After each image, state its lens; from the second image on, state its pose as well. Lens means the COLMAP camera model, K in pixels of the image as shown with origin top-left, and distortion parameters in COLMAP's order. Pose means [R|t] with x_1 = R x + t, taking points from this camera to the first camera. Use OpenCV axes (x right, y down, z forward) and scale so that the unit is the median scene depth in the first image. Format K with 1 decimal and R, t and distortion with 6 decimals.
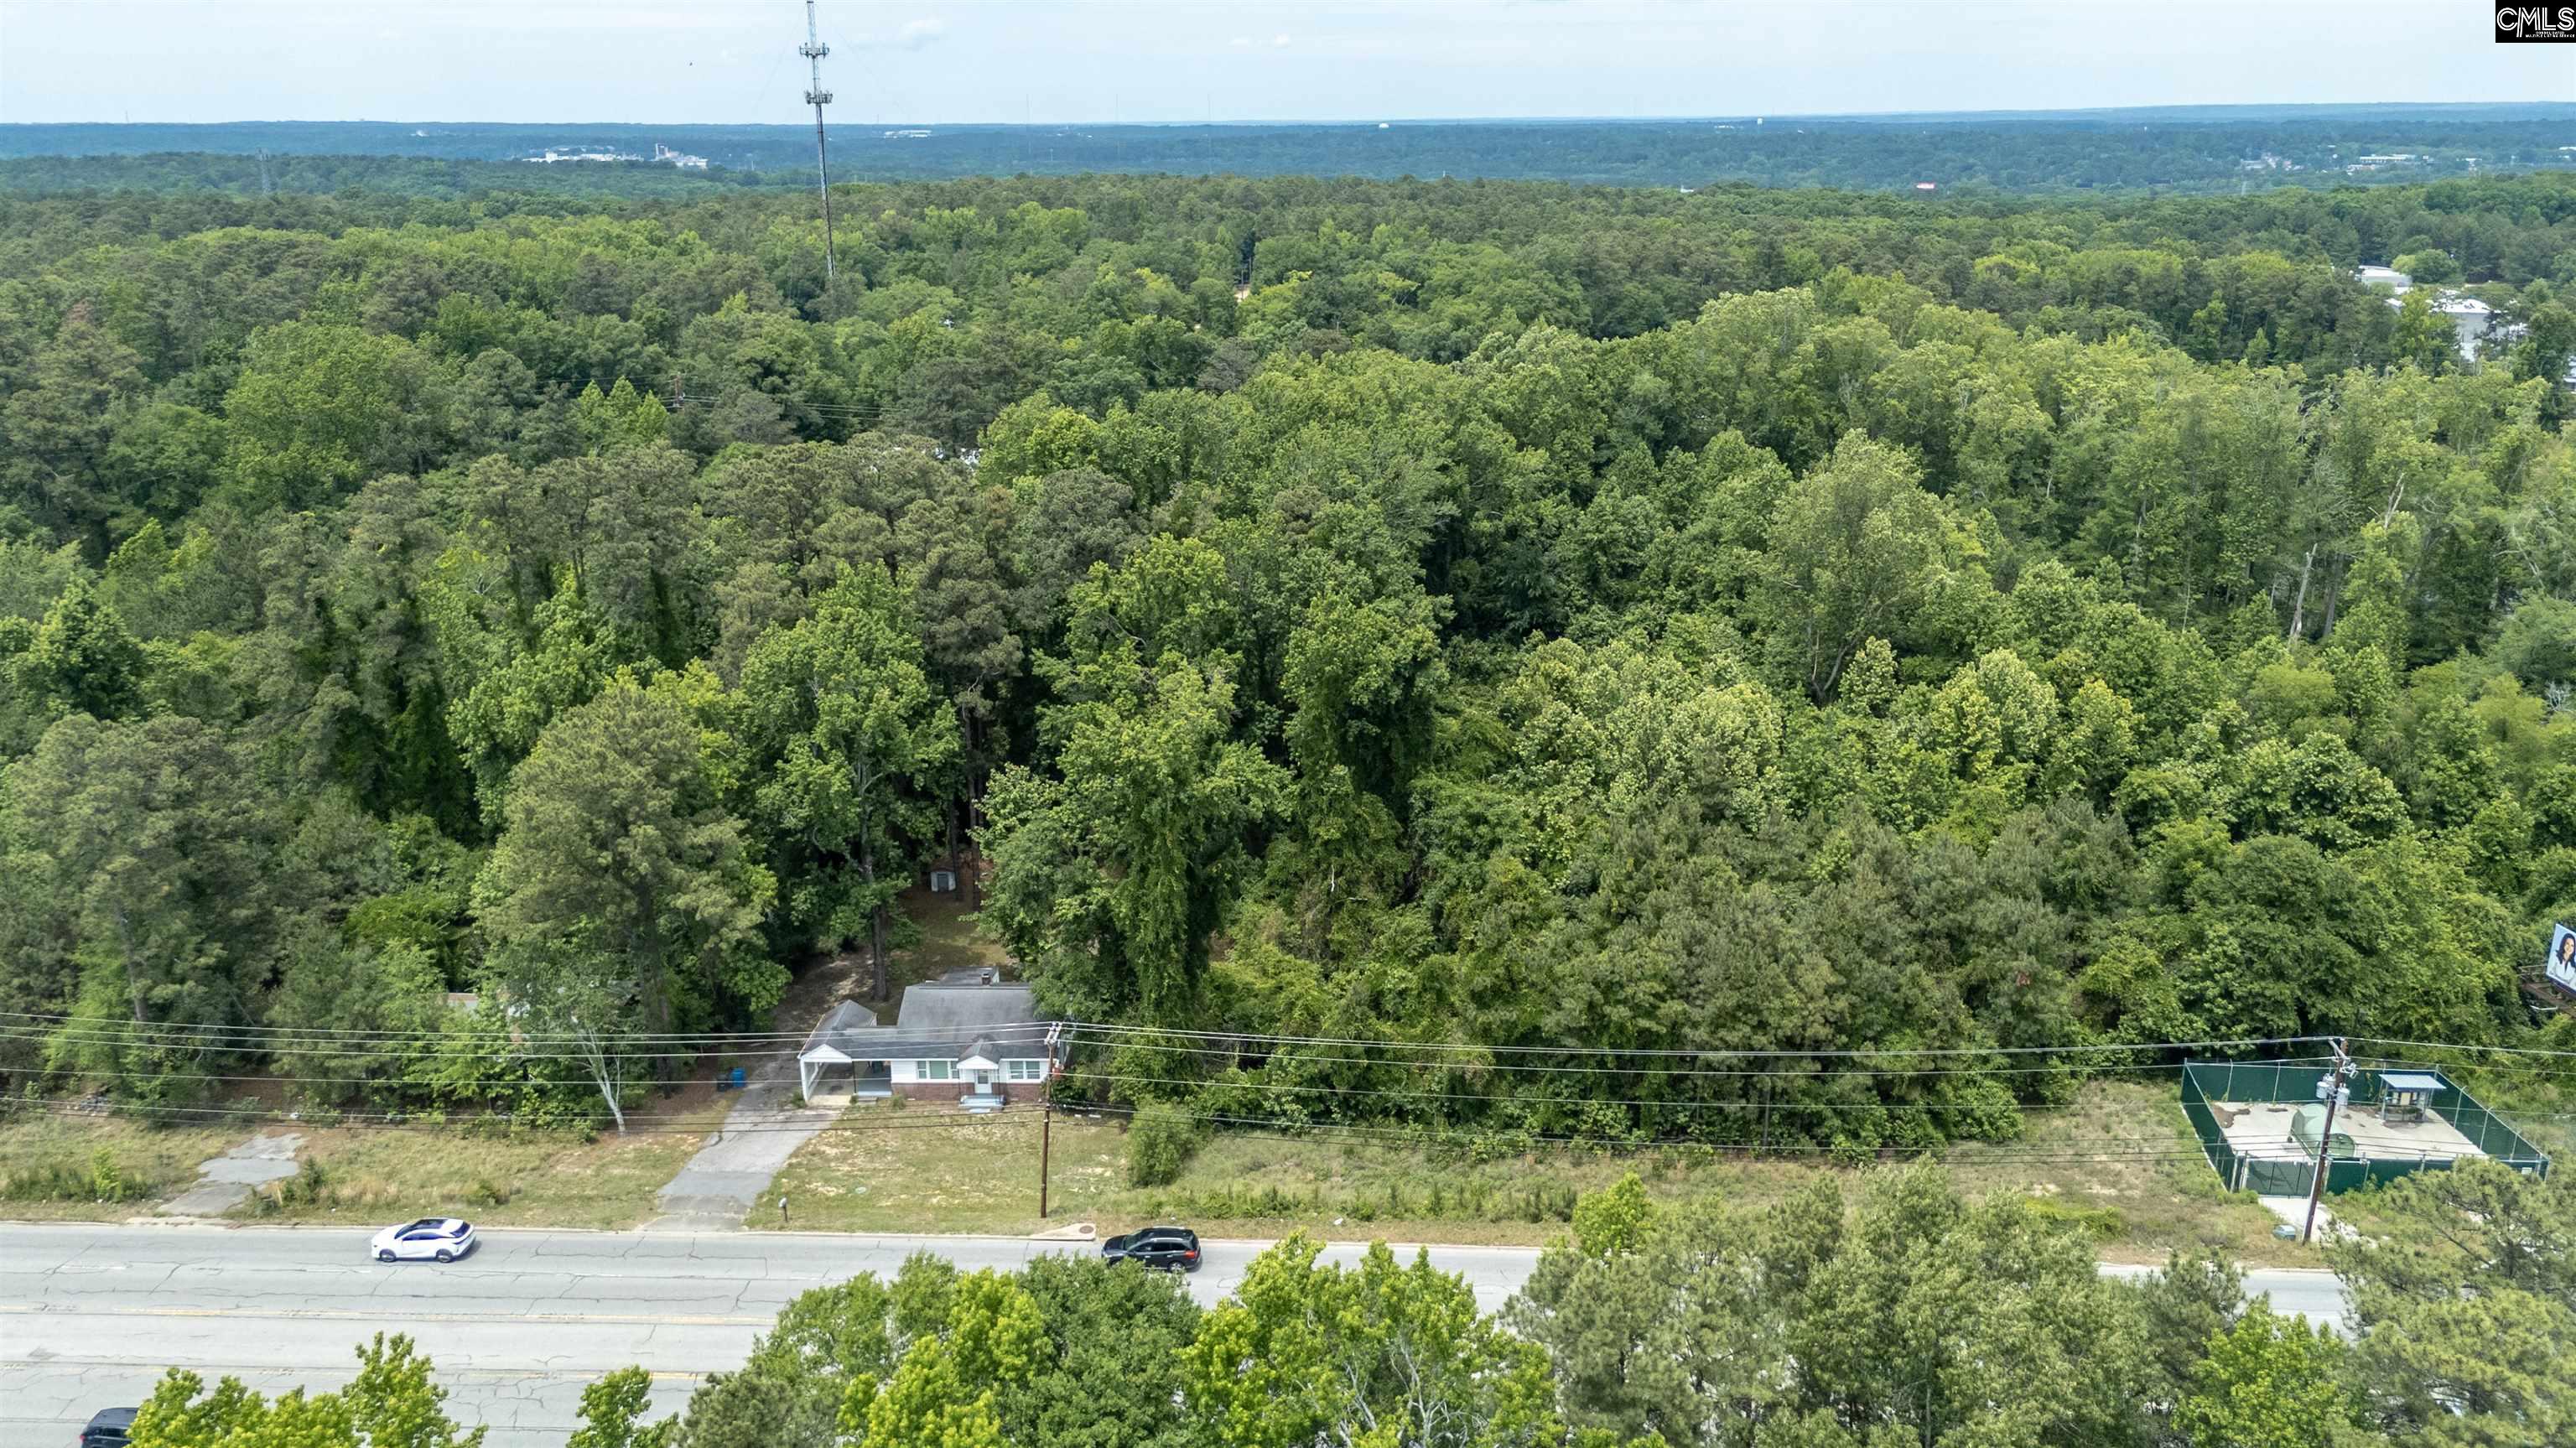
lens RADIAL K [[1963.1, 0, 1288.0], [0, 1963.1, 724.0], [0, 0, 1]] dist [0.062567, -0.048080]
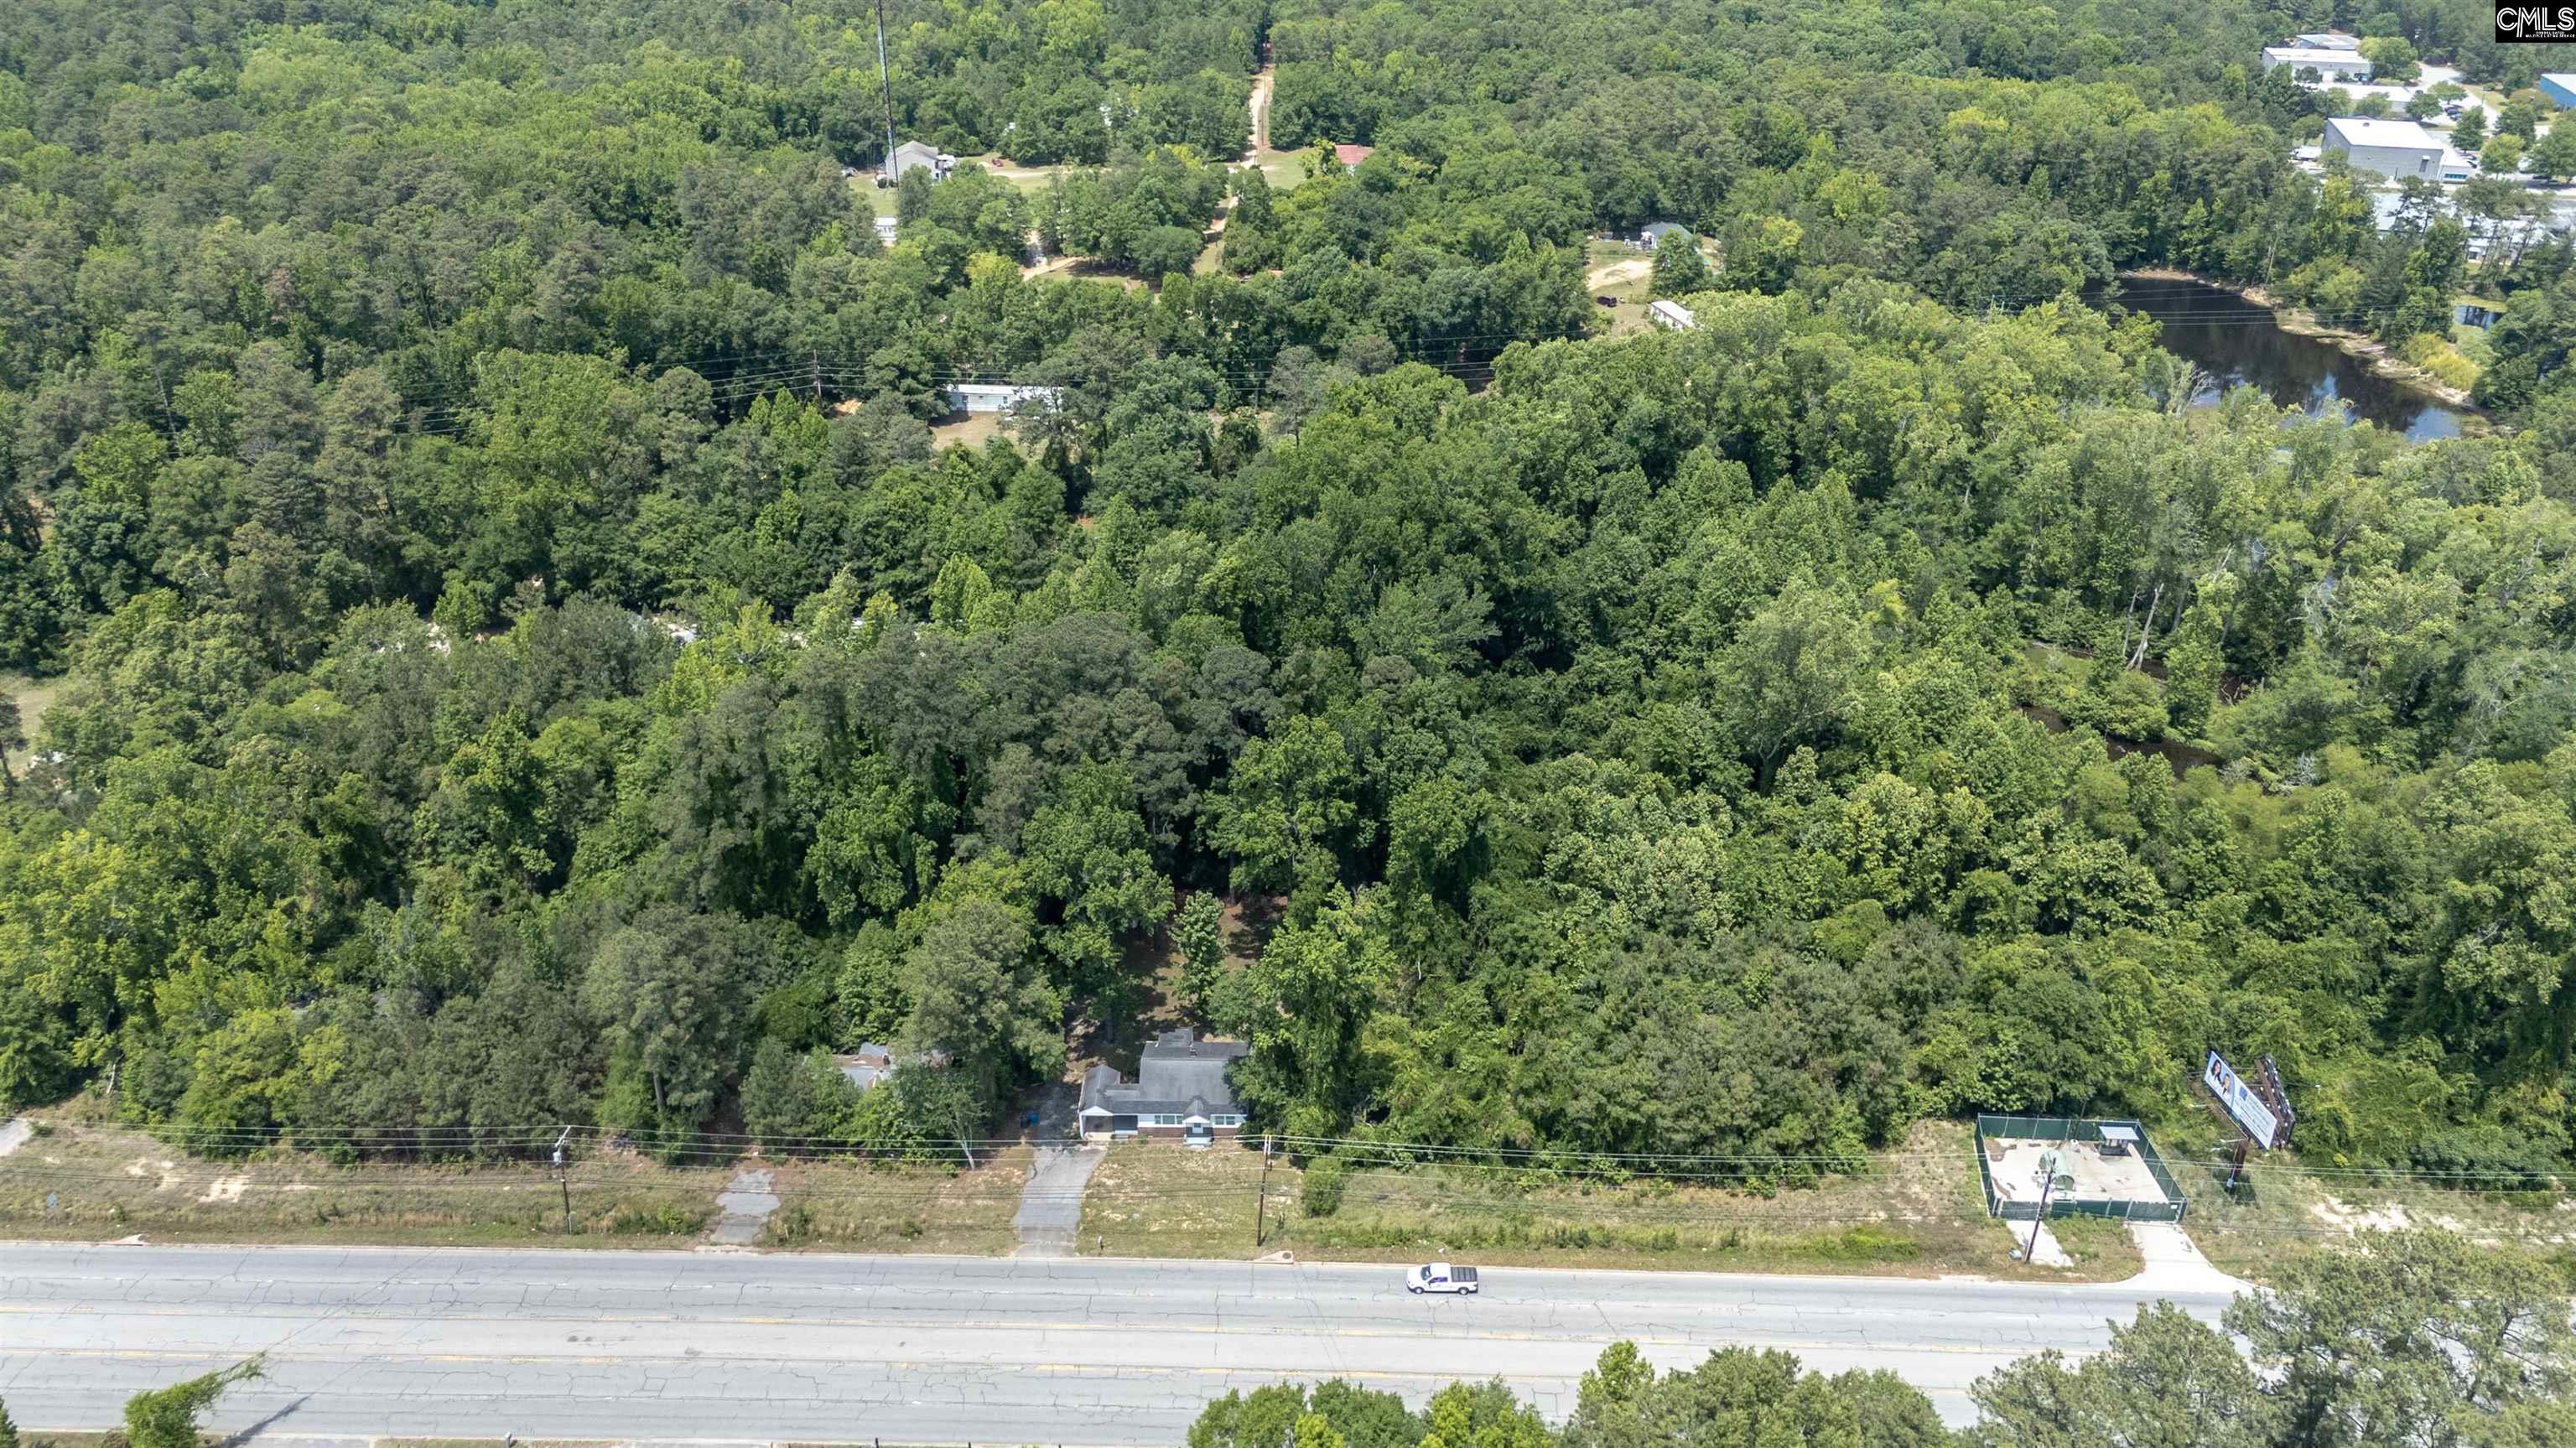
lens RADIAL K [[2005.1, 0, 1288.0], [0, 2005.1, 724.0], [0, 0, 1]] dist [0.096763, -0.139650]
pose [[0.999743, 0.002926, 0.022471, -0.121190], [-0.007309, 0.980274, 0.197506, -0.436171], [-0.021450, -0.197619, 0.980044, -0.473651]]
